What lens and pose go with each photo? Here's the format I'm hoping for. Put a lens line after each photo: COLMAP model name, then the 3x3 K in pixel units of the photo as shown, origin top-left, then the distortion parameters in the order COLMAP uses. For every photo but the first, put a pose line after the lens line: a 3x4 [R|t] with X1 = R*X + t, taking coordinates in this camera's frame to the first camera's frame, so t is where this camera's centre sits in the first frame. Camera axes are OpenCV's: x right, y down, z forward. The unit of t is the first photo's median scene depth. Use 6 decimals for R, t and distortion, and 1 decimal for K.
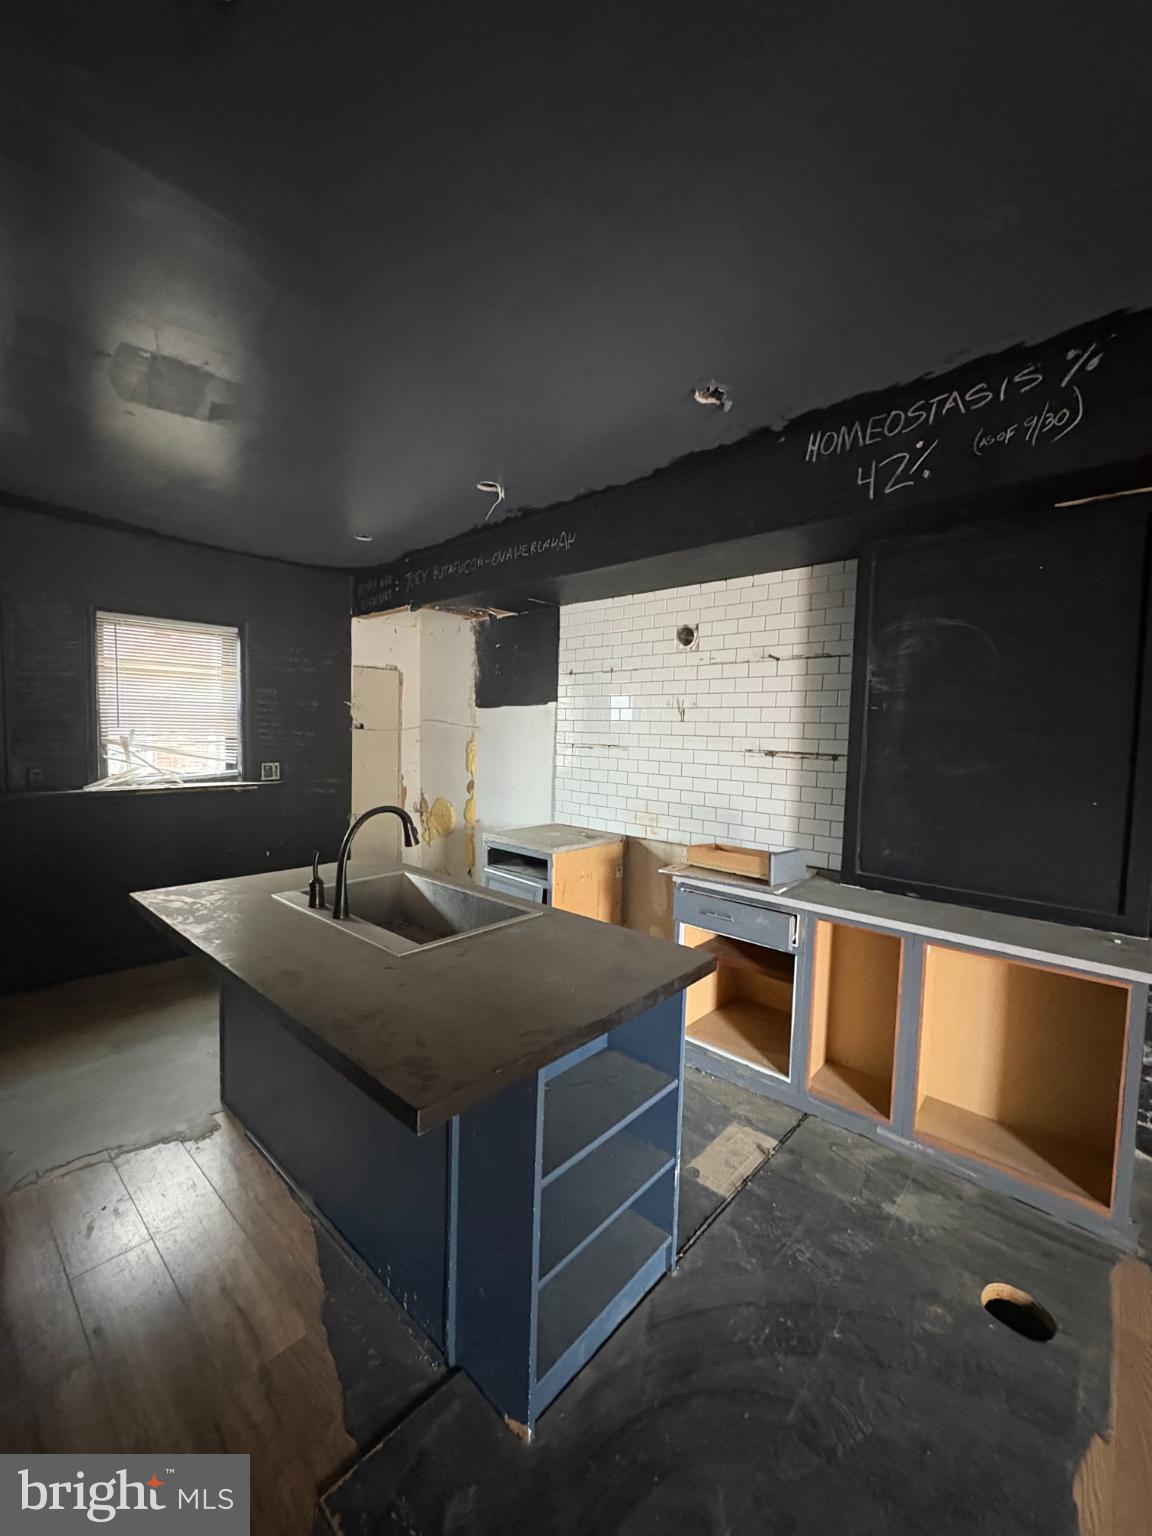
lens RADIAL K [[612.8, 0, 572.3], [0, 612.8, 767.0], [0, 0, 1]] dist [0.000745, 0.000096]
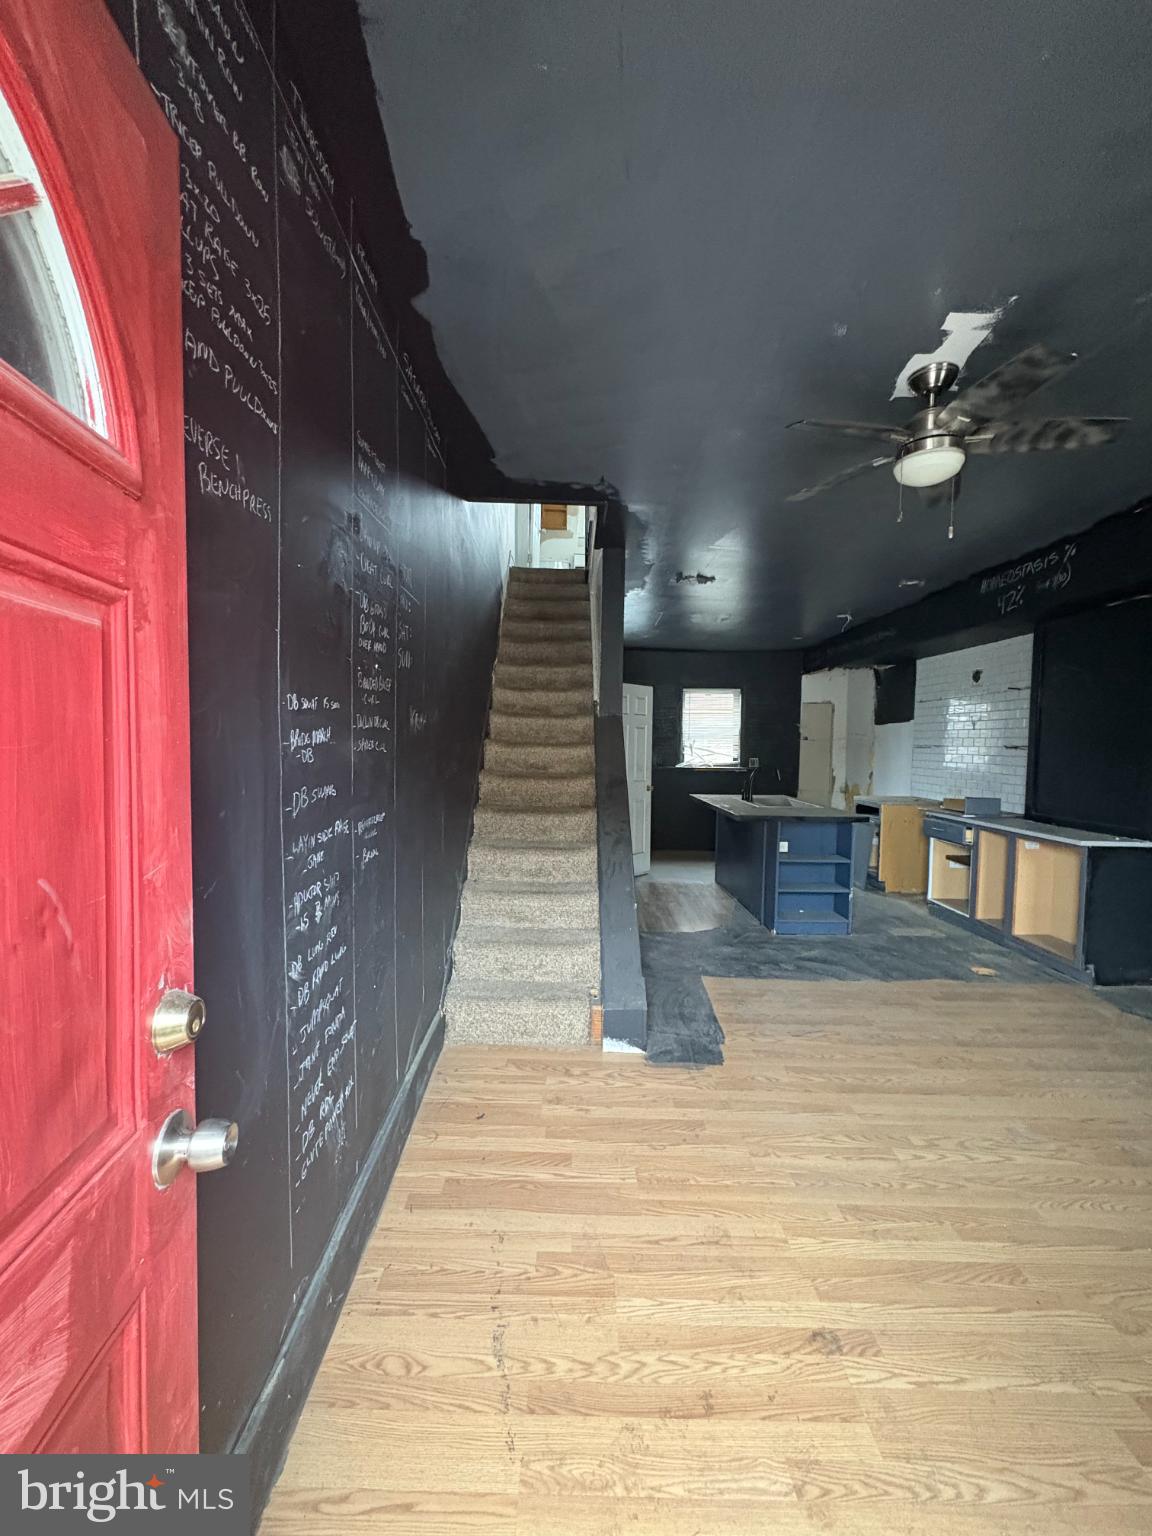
lens RADIAL K [[610.2, 0, 576.3], [0, 610.2, 770.5], [0, 0, 1]] dist [-0.000079, 0.000031]
pose [[0.679760, 0.019671, -0.733171, 0.592539], [-0.040808, 0.999106, -0.011029, 0.086174], [0.732299, 0.037417, 0.679955, -0.781043]]
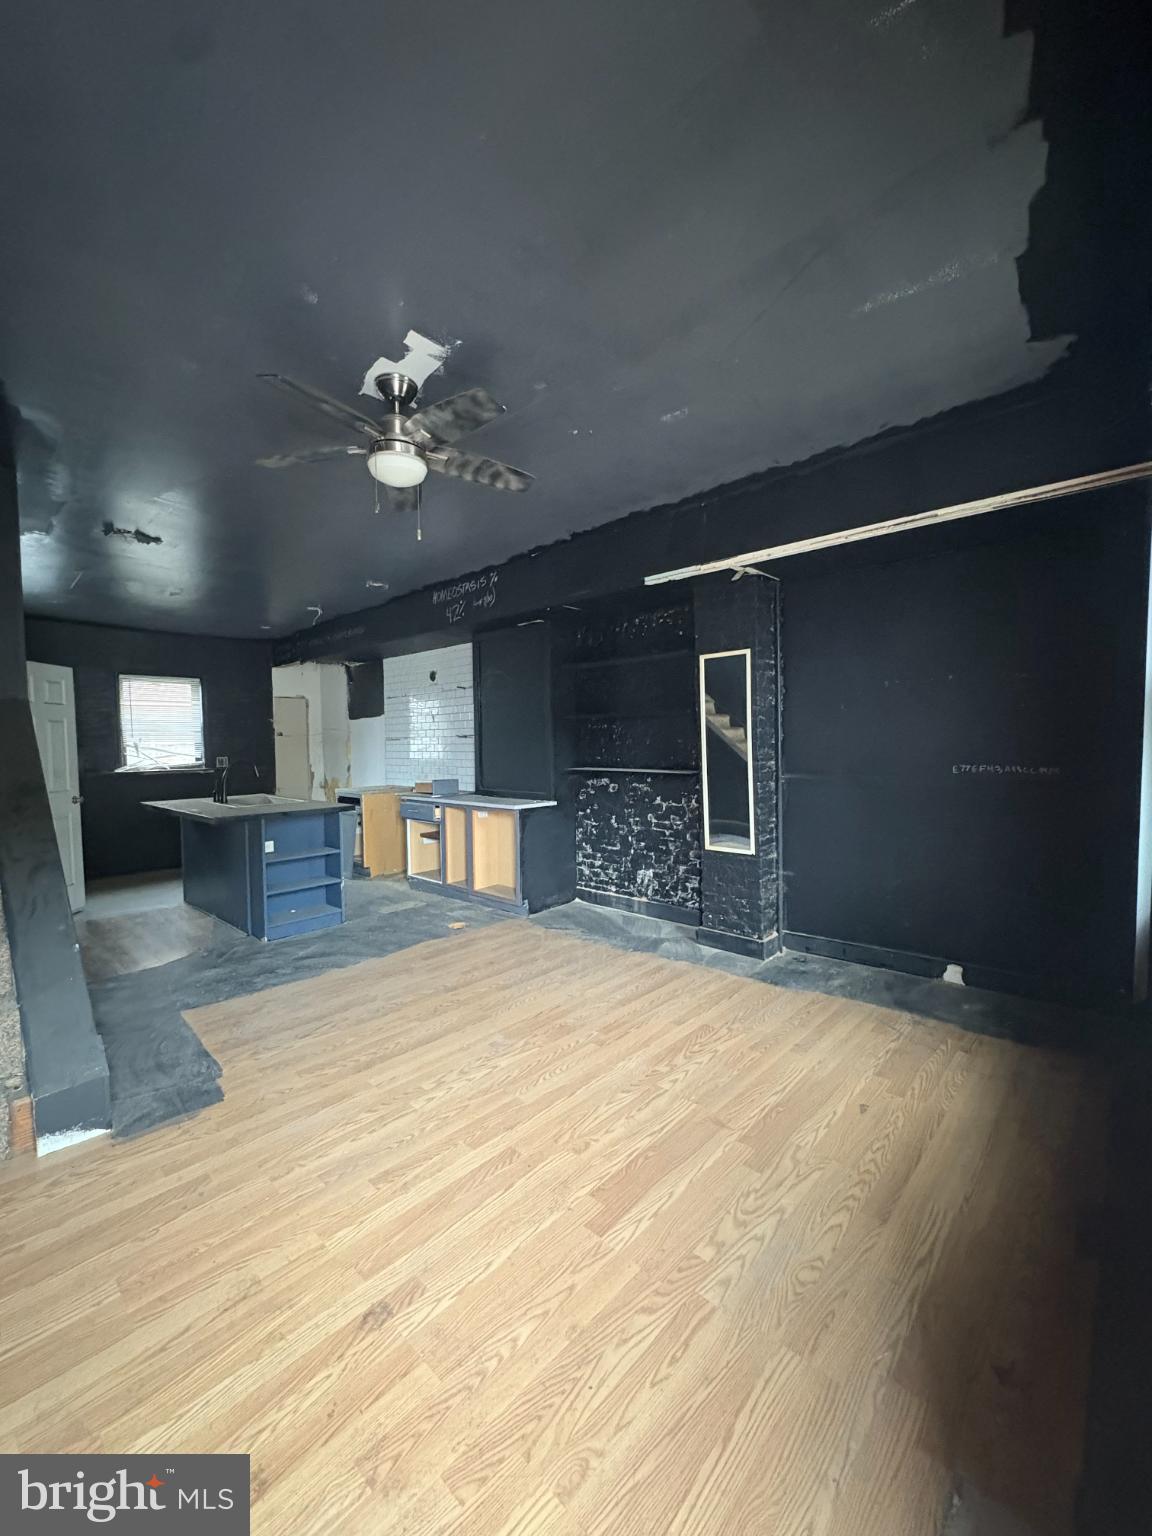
lens RADIAL K [[610.2, 0, 576.3], [0, 610.2, 770.5], [0, 0, 1]] dist [-0.000079, 0.000031]
pose [[0.999299, -0.037031, -0.005569, 0.565119], [0.036953, 0.999224, -0.013610, 0.103694], [0.006069, 0.013394, 0.999892, -0.776159]]
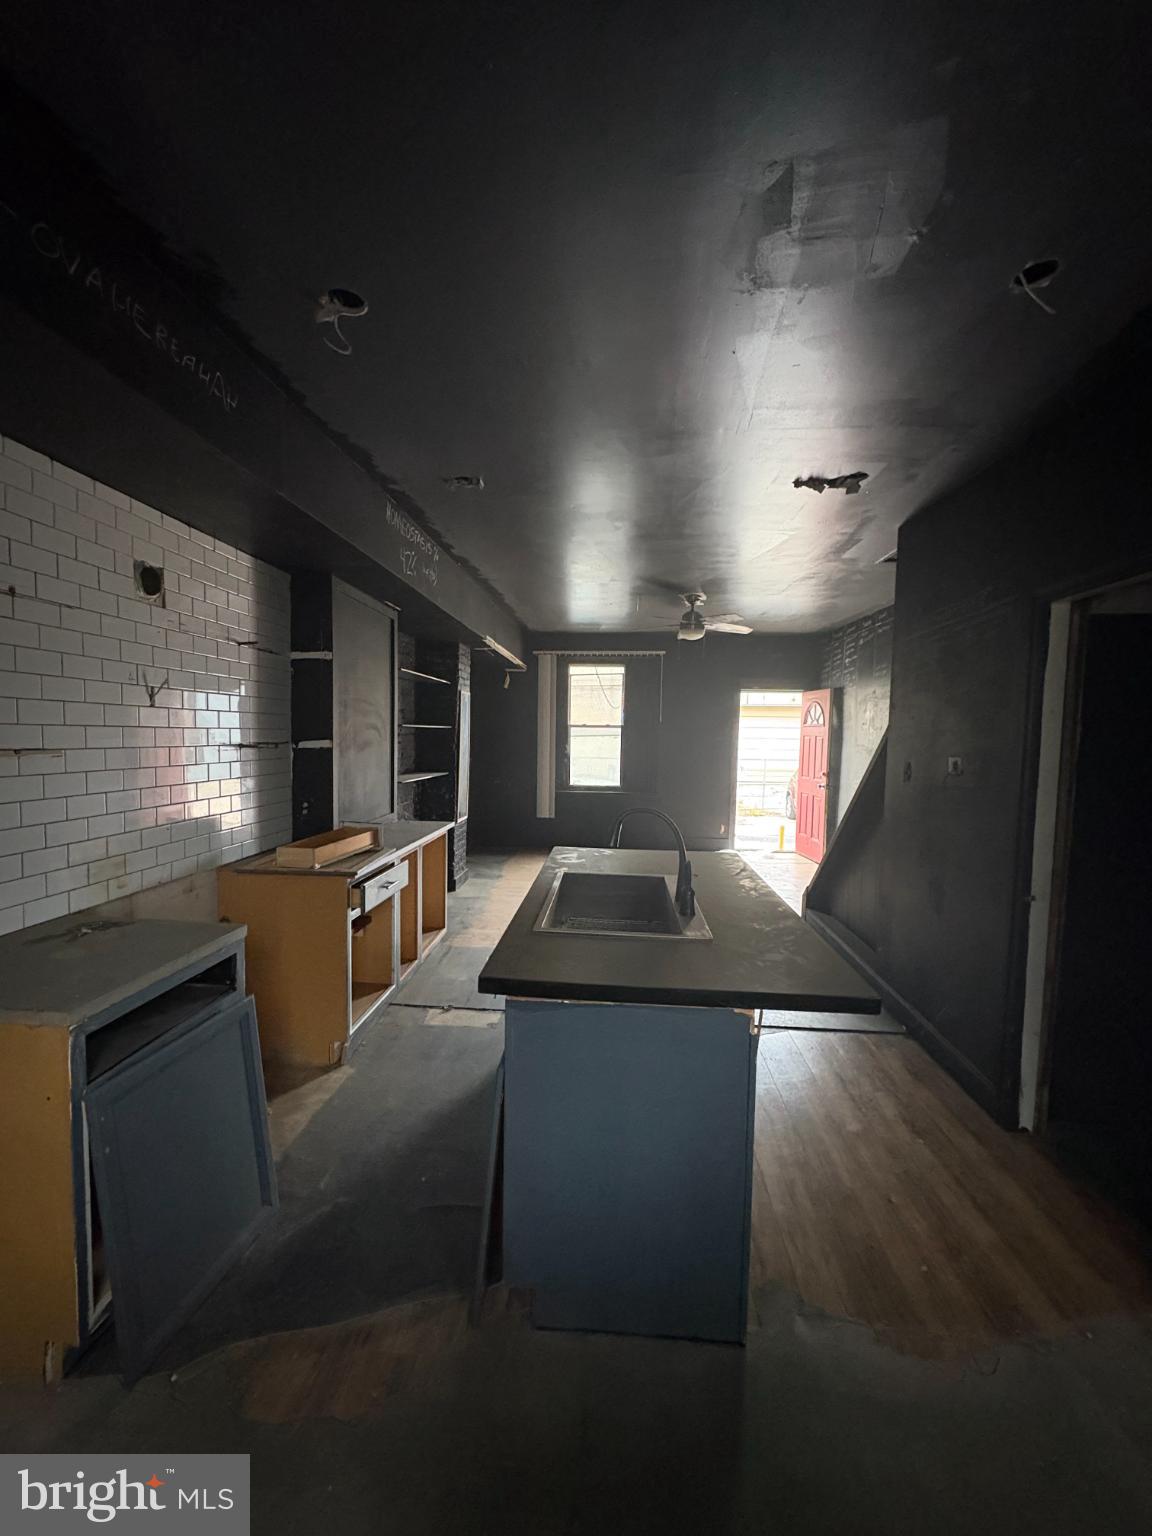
lens RADIAL K [[610.2, 0, 576.3], [0, 610.2, 770.5], [0, 0, 1]] dist [-0.000079, 0.000031]
pose [[-0.618048, -0.082876, 0.781759, -0.592222], [0.007931, 0.993720, 0.111617, -0.069517], [-0.786100, 0.075185, -0.613510, 0.962679]]
